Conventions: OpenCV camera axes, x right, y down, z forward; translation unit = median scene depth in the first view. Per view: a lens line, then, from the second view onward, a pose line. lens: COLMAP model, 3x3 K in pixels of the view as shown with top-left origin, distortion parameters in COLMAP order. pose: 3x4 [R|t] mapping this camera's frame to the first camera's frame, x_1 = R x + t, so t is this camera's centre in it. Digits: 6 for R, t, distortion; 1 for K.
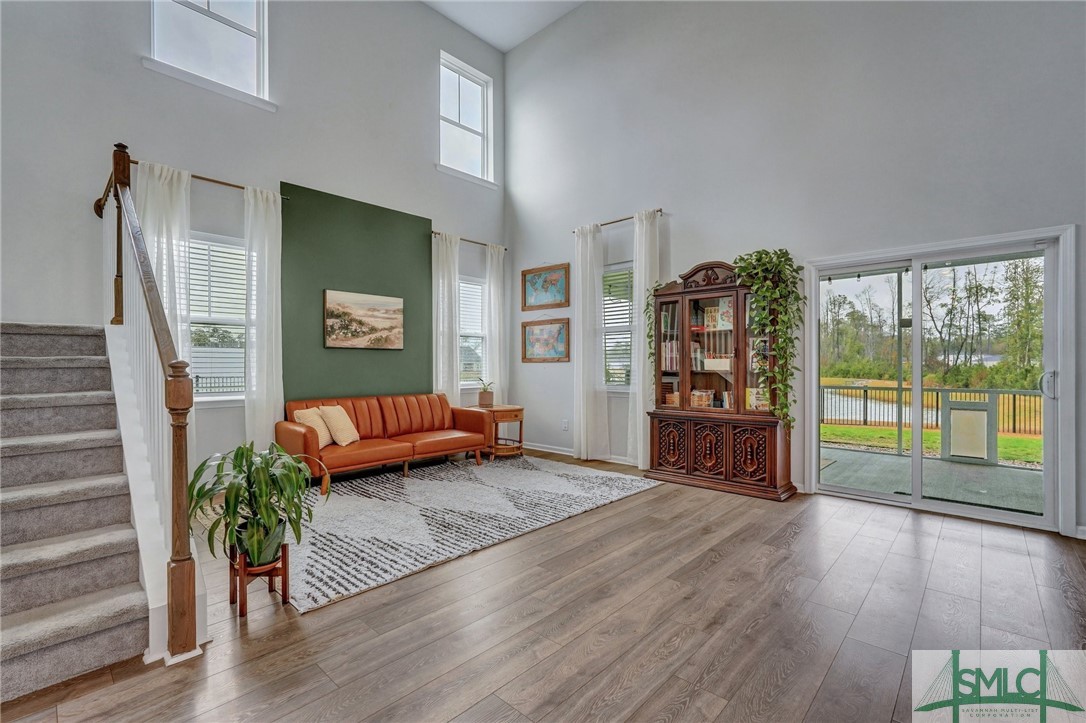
lens RADIAL K [[488.2, 0, 541.2], [0, 488.2, 364.5], [0, 0, 1]] dist [-0.005327, 0.000818]
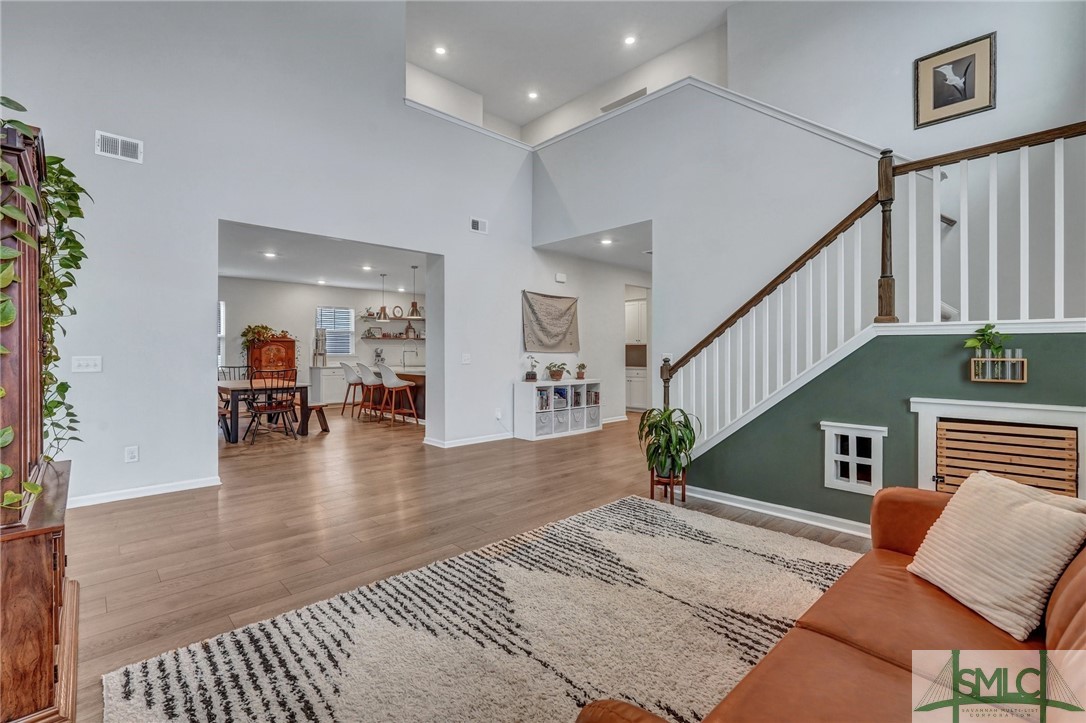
lens RADIAL K [[488.2, 0, 540.9], [0, 488.2, 357.6], [0, 0, 1]] dist [-0.005327, 0.000818]
pose [[-0.998338, 0.002033, 0.057599, -0.152195], [0.002560, 0.999956, 0.009079, -0.017486], [-0.057578, 0.009211, -0.998299, 1.762089]]
